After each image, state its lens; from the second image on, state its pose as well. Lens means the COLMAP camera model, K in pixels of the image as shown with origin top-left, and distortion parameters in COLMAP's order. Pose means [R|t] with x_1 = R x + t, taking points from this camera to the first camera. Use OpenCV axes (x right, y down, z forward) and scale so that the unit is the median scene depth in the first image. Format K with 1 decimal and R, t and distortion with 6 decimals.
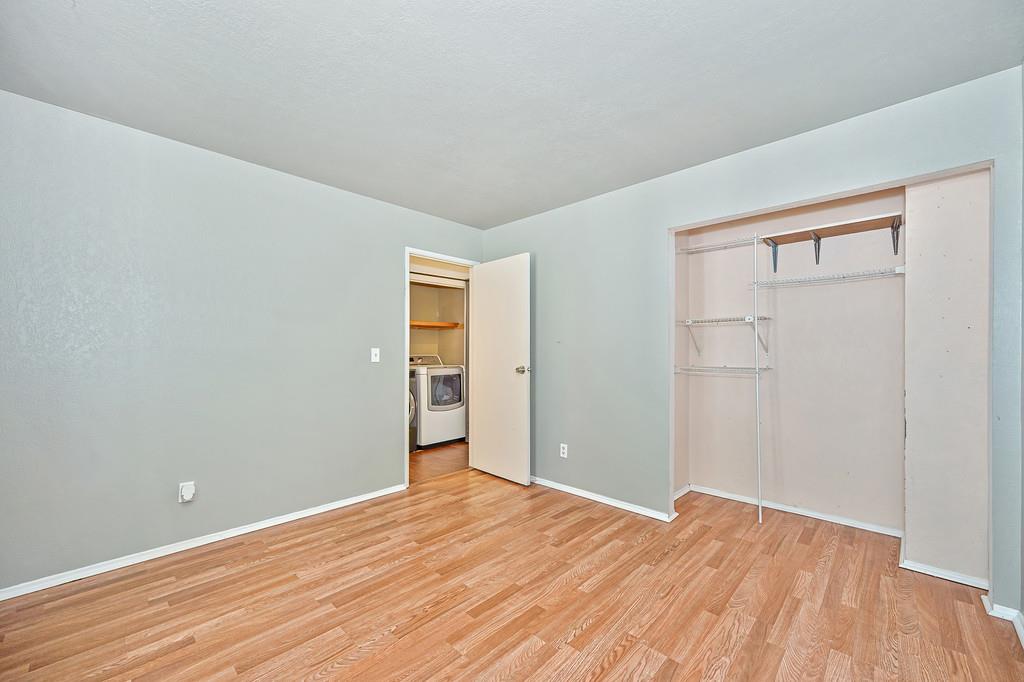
lens RADIAL K [[405.7, 0, 511.2], [0, 405.7, 348.2], [0, 0, 1]] dist [-0.001840, -0.000427]
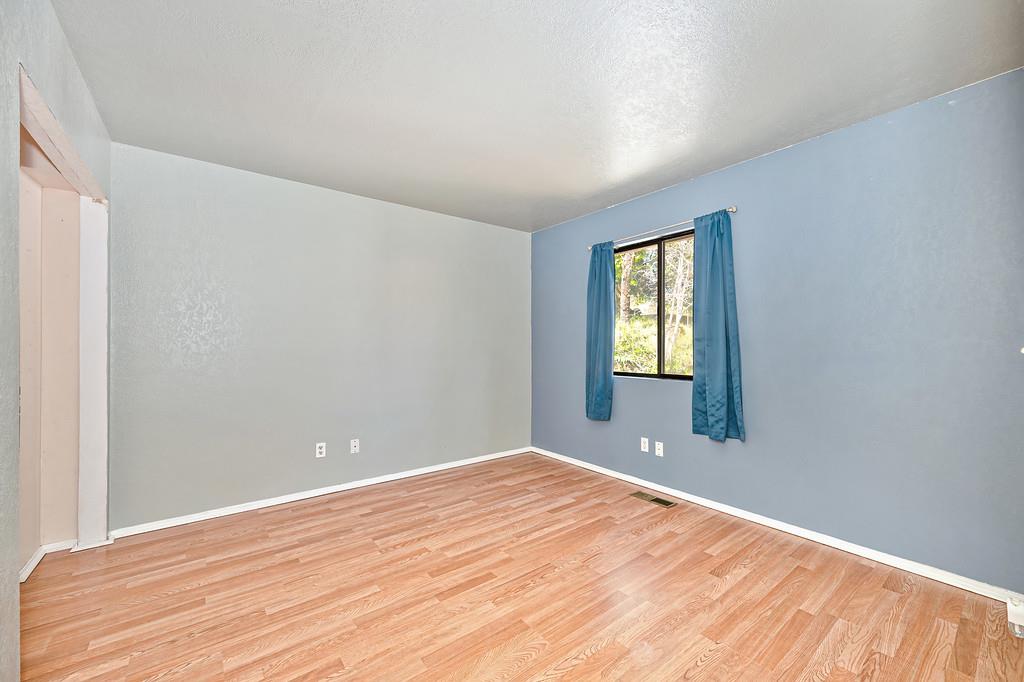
lens RADIAL K [[405.7, 0, 513.4], [0, 405.7, 346.3], [0, 0, 1]] dist [-0.001840, -0.000427]
pose [[-0.989109, 0.002025, 0.147169, -0.307654], [-0.000172, 0.999889, -0.014914, 0.026694], [-0.147182, -0.014776, -0.988999, 2.015258]]
